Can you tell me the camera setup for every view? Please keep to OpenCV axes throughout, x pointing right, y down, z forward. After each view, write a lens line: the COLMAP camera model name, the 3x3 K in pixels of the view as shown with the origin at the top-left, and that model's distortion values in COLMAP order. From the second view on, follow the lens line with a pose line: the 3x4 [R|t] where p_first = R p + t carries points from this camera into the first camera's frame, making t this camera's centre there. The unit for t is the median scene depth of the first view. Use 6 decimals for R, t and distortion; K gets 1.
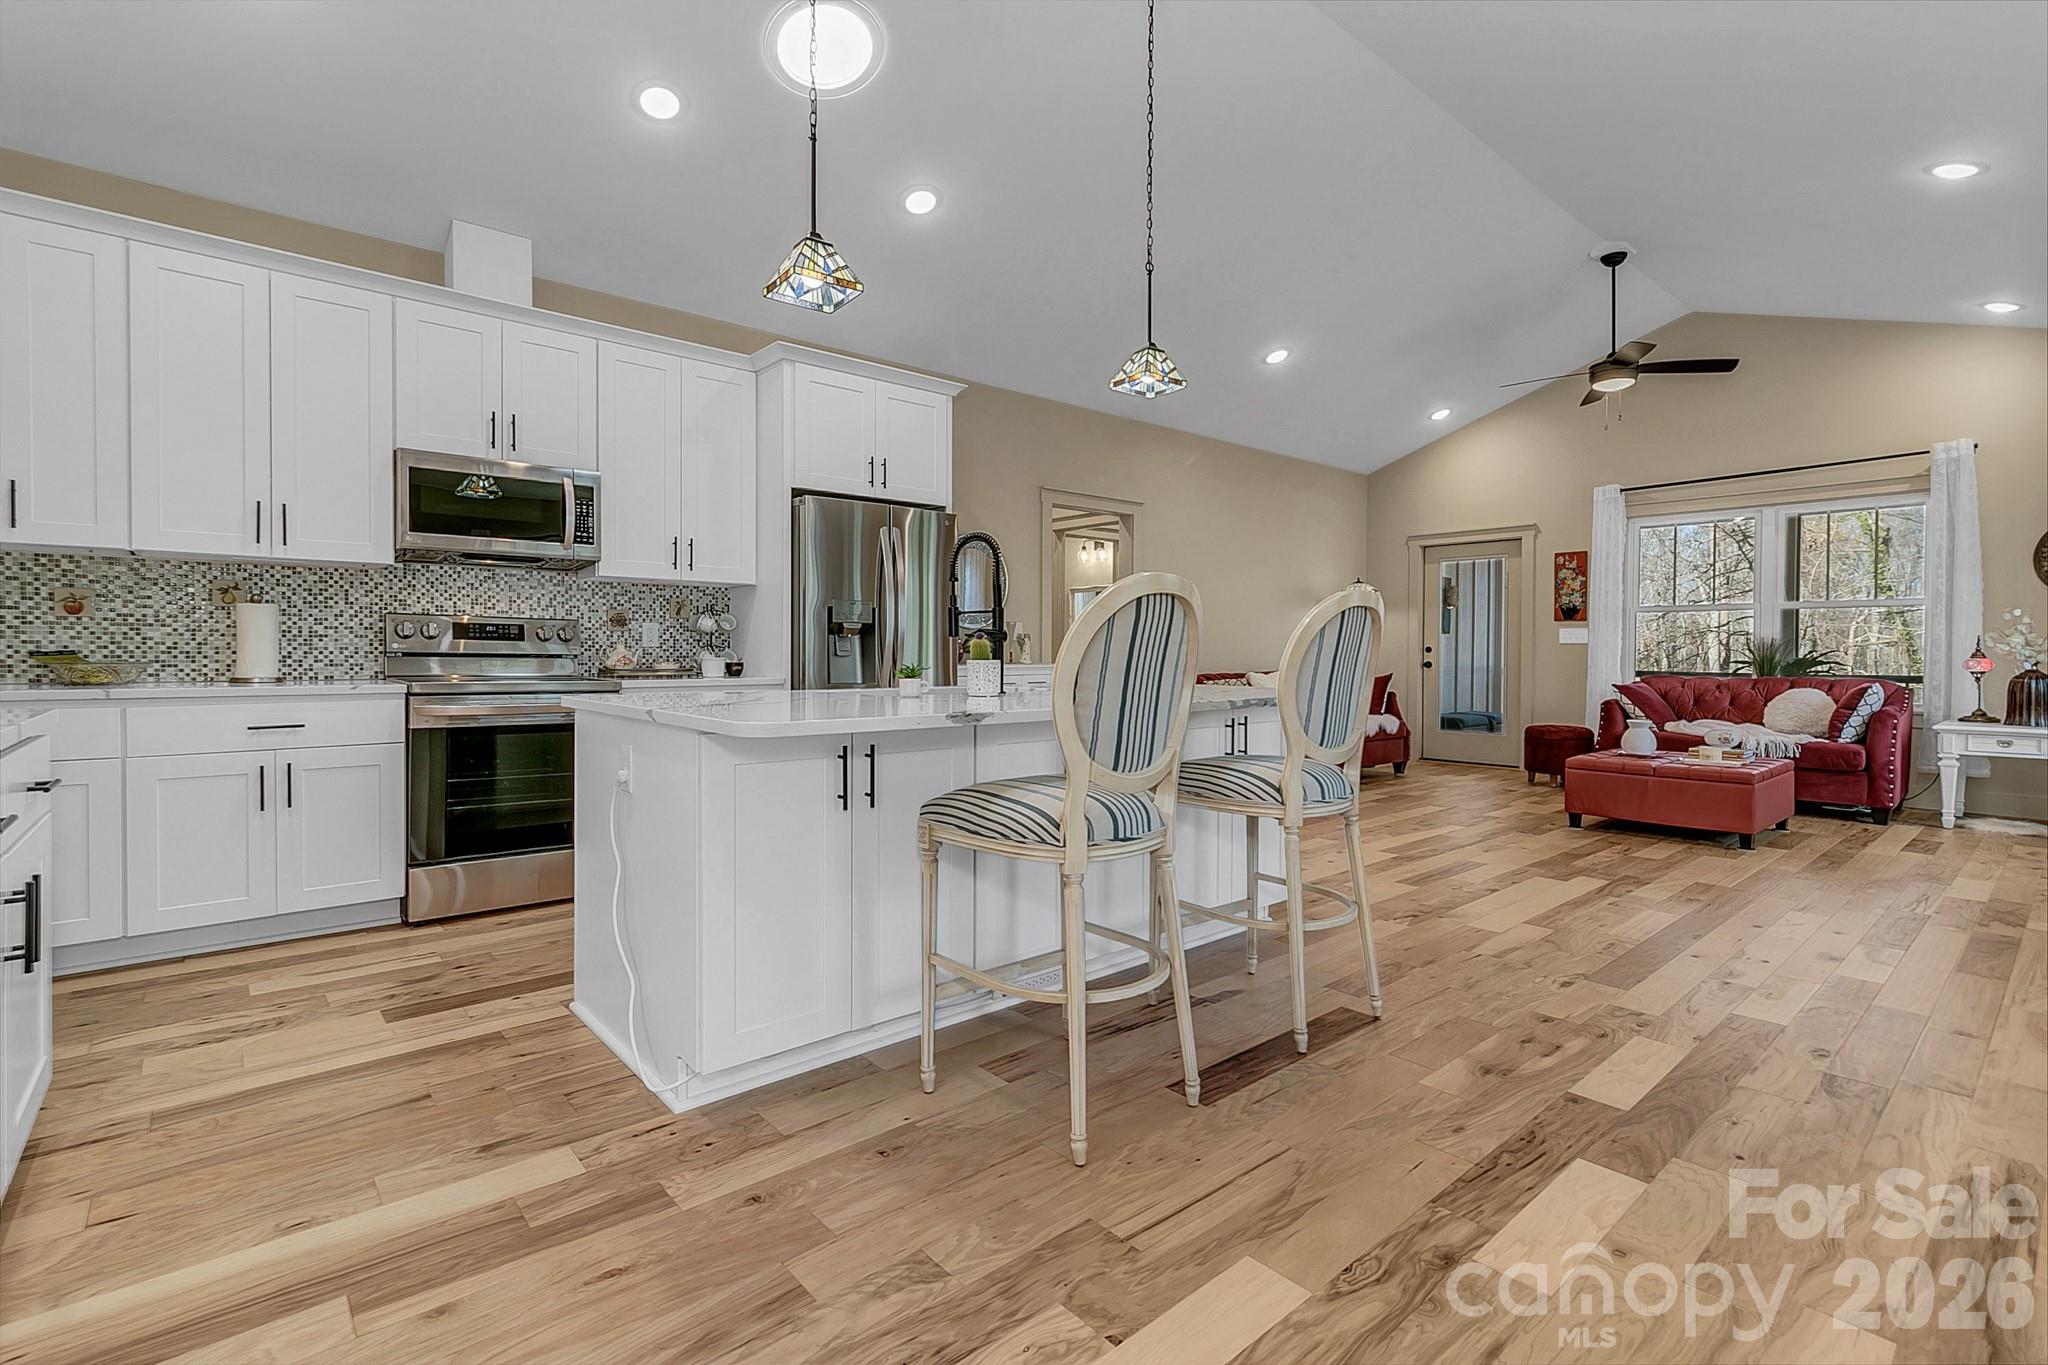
lens RADIAL K [[942.0, 0, 1015.5], [0, 942.0, 664.8], [0, 0, 1]] dist [0.004885, 0.000510]
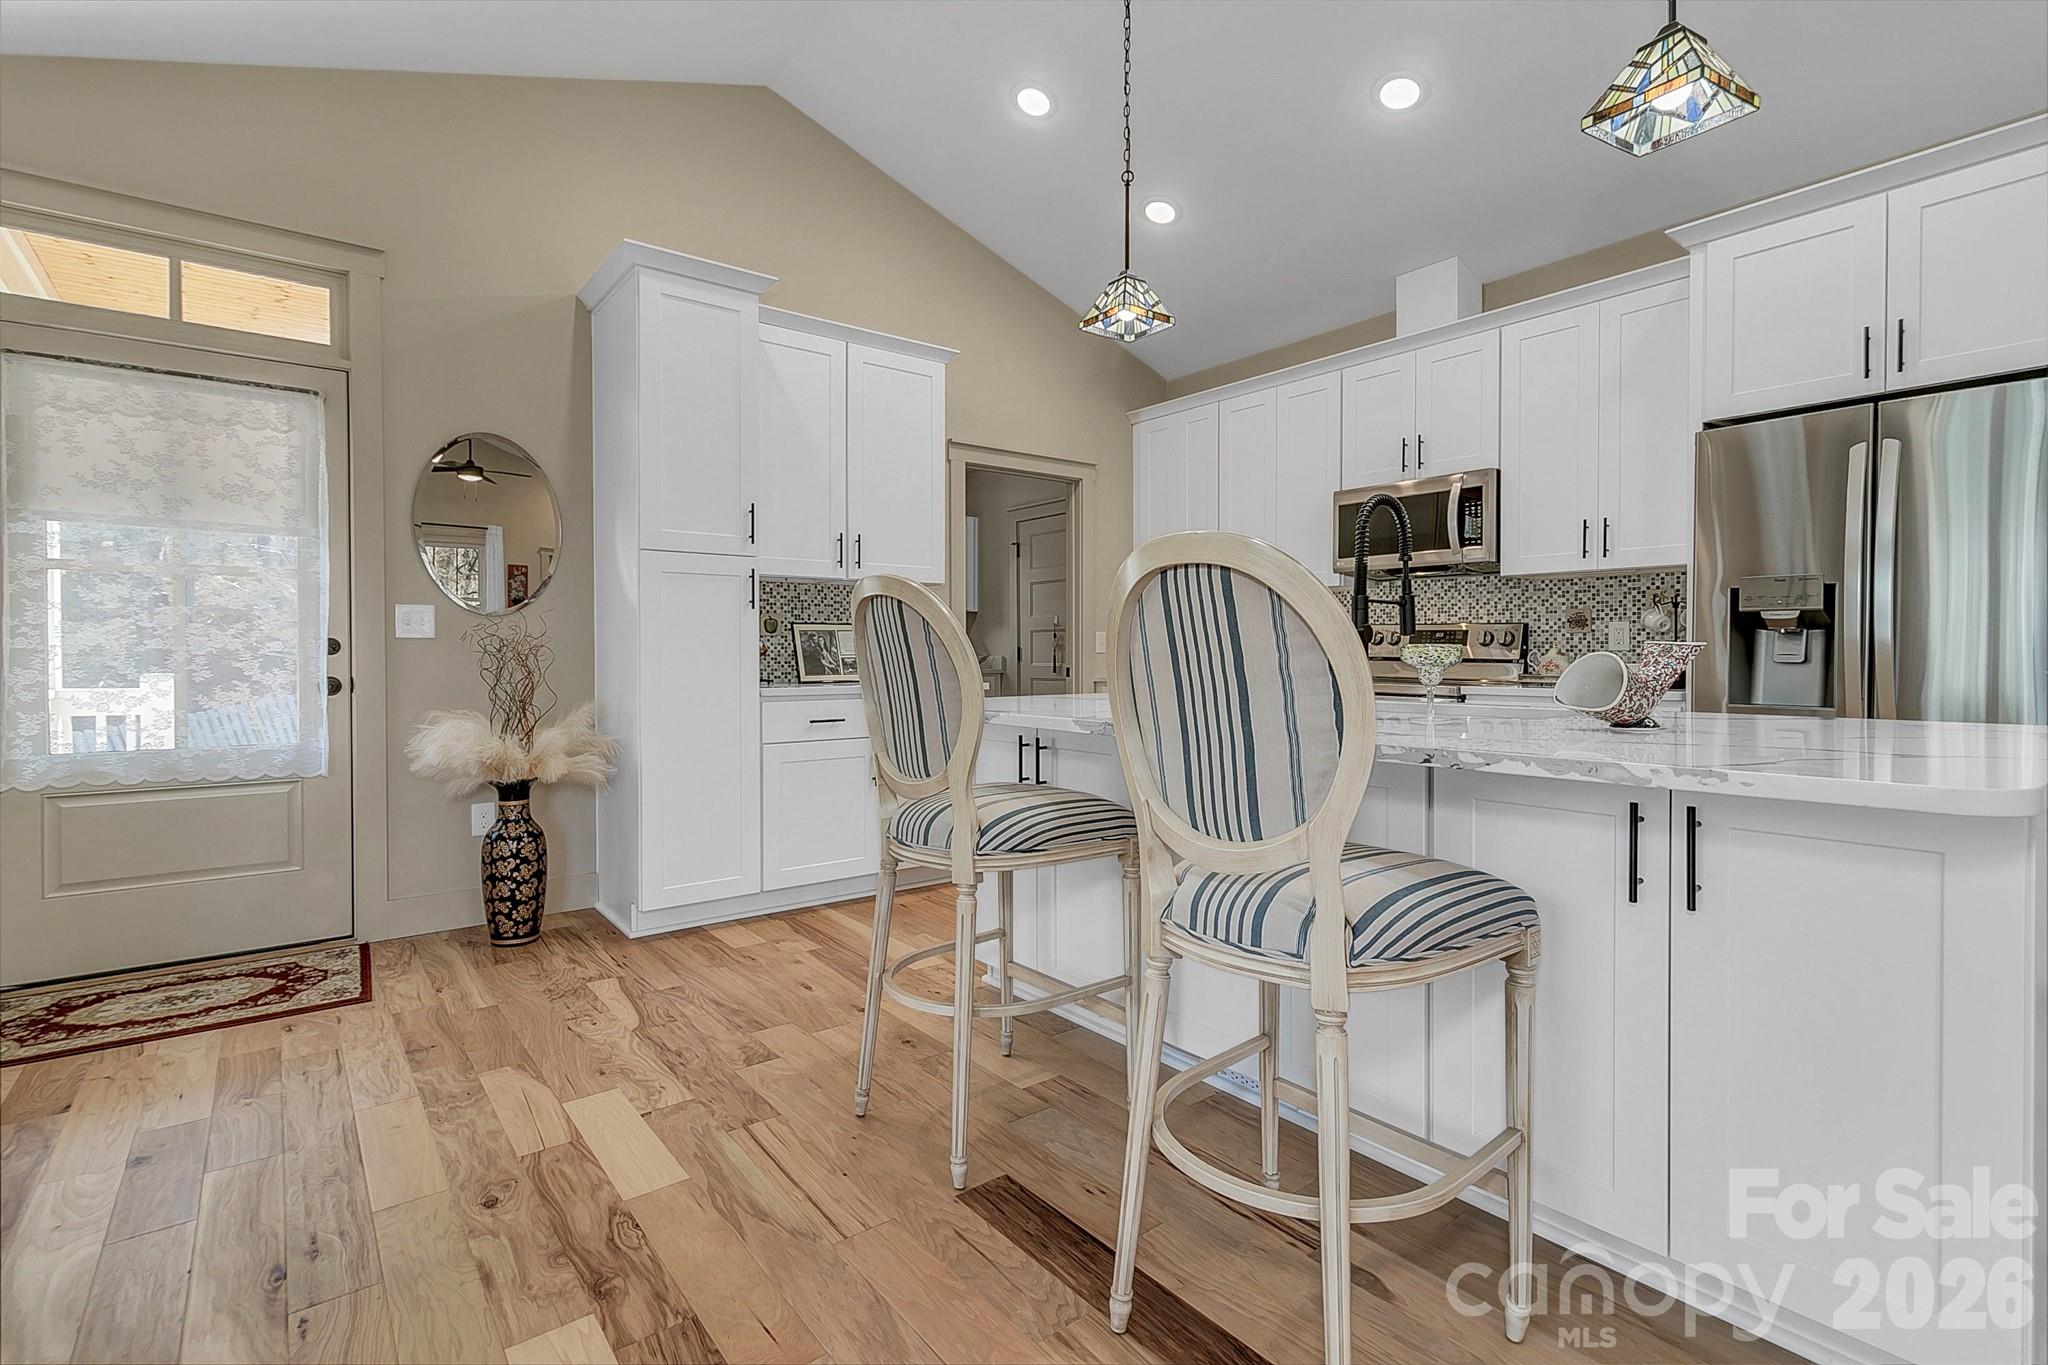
lens RADIAL K [[943.0, 0, 1012.1], [0, 943.0, 666.4], [0, 0, 1]] dist [-0.006636, -0.000244]
pose [[-0.046900, 0.008824, -0.998861, 0.580312], [-0.014585, 0.999848, 0.009518, -0.006062], [0.998793, 0.015015, -0.046764, 0.610319]]
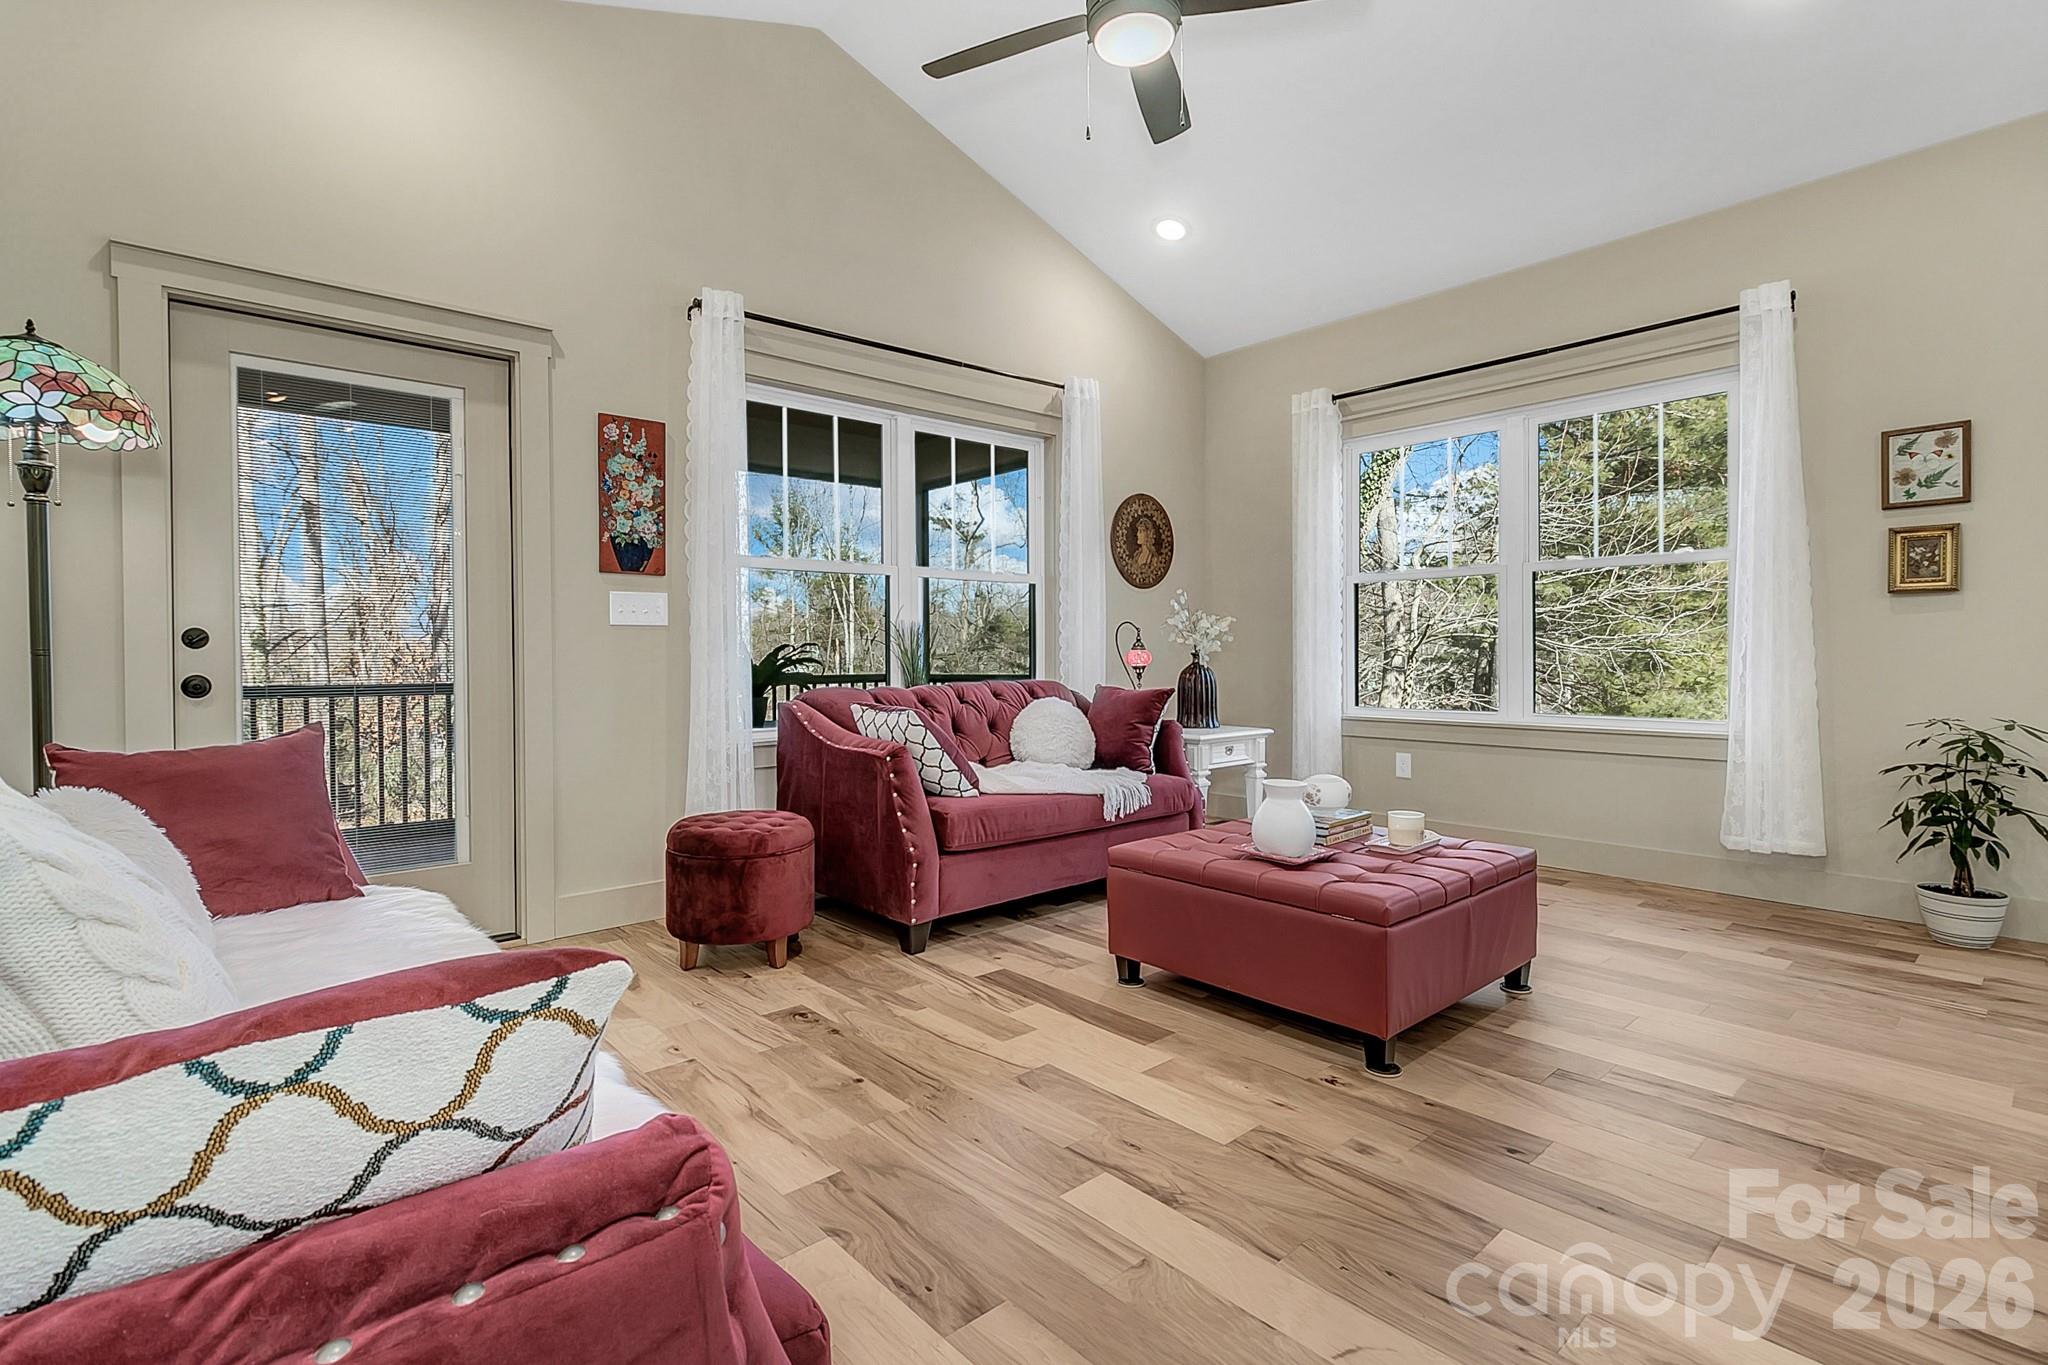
lens RADIAL K [[963.6, 0, 1014.8], [0, 963.6, 666.7], [0, 0, 1]] dist [0.001419, 0.000709]
pose [[-0.008184, -0.016437, 0.999831, 0.270974], [0.023050, 0.999596, 0.016622, -0.013206], [-0.999701, 0.023182, -0.007802, 1.675544]]
